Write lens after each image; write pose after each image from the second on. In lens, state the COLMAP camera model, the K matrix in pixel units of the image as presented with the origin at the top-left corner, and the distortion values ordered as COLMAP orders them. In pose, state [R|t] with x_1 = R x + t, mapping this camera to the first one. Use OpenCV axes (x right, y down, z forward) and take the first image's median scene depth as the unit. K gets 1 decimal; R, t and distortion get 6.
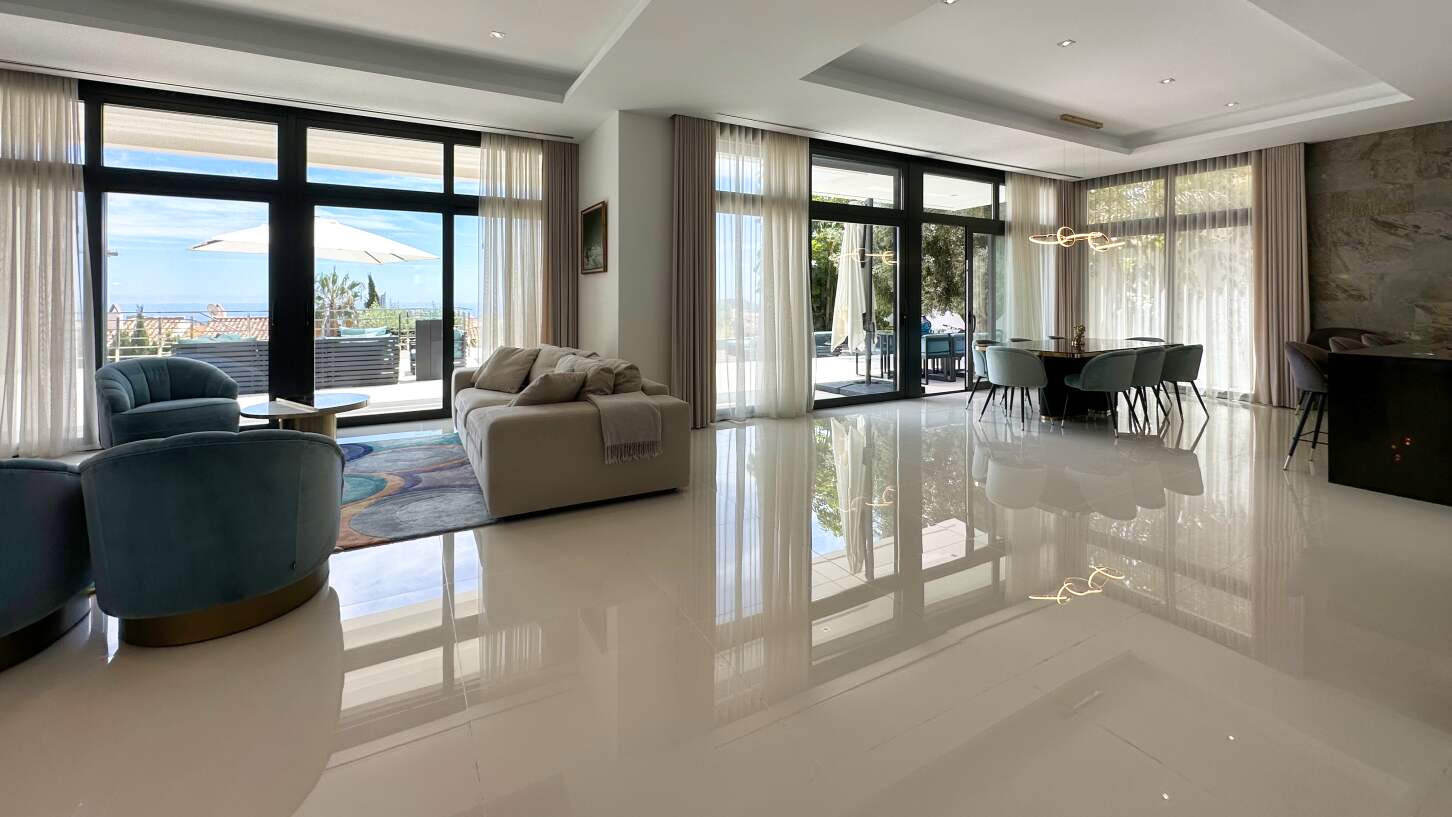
lens RADIAL K [[584.8, 0, 732.9], [0, 584.8, 300.5], [0, 0, 1]] dist [0.002928, -0.000155]
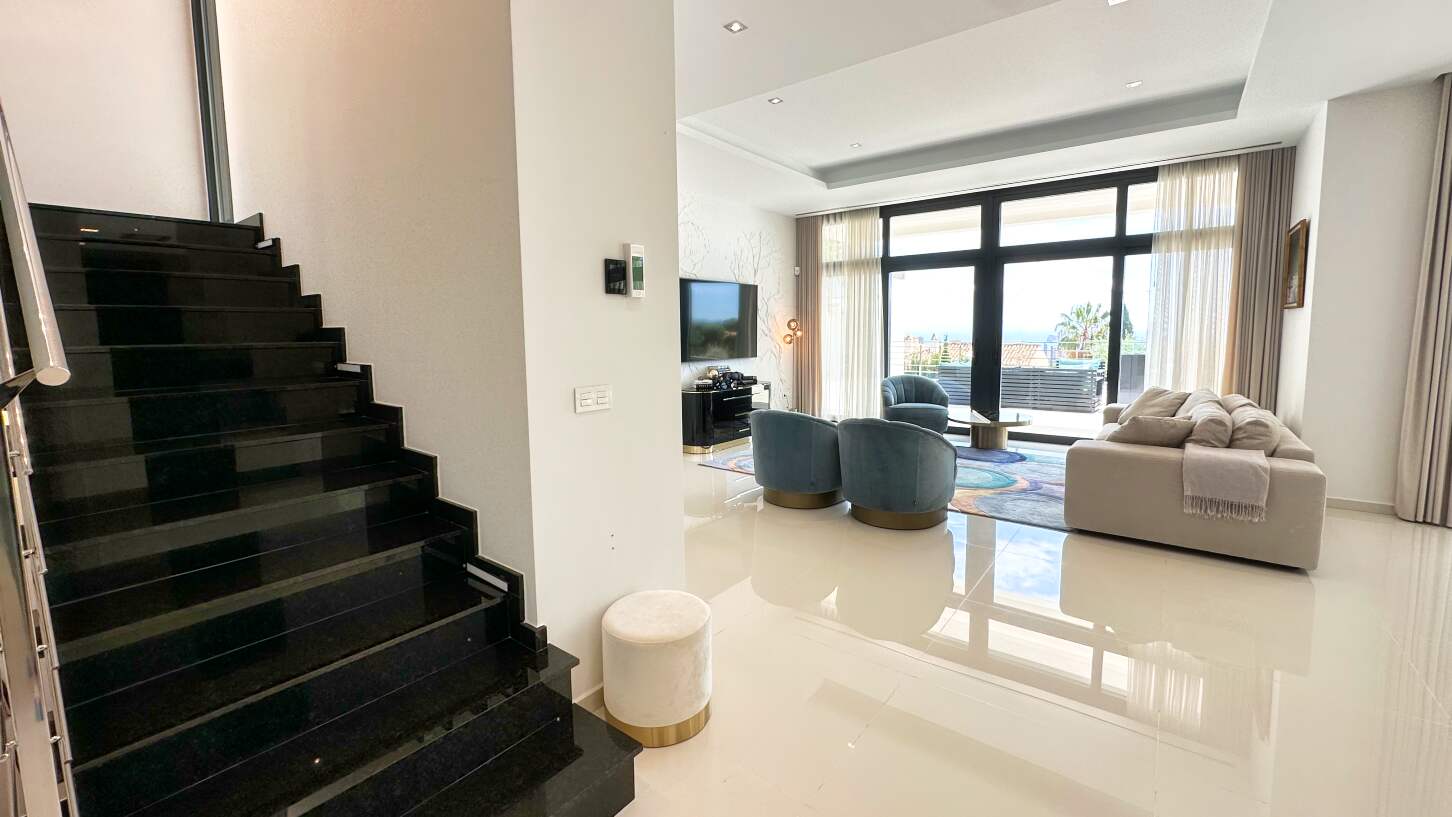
lens RADIAL K [[584.8, 0, 722.3], [0, 584.8, 417.4], [0, 0, 1]] dist [0.002928, -0.000155]
pose [[0.388913, 0.133850, -0.911499, 0.248555], [0.005591, 0.989028, 0.147621, -0.023498], [0.921257, -0.062508, 0.383898, -0.073680]]
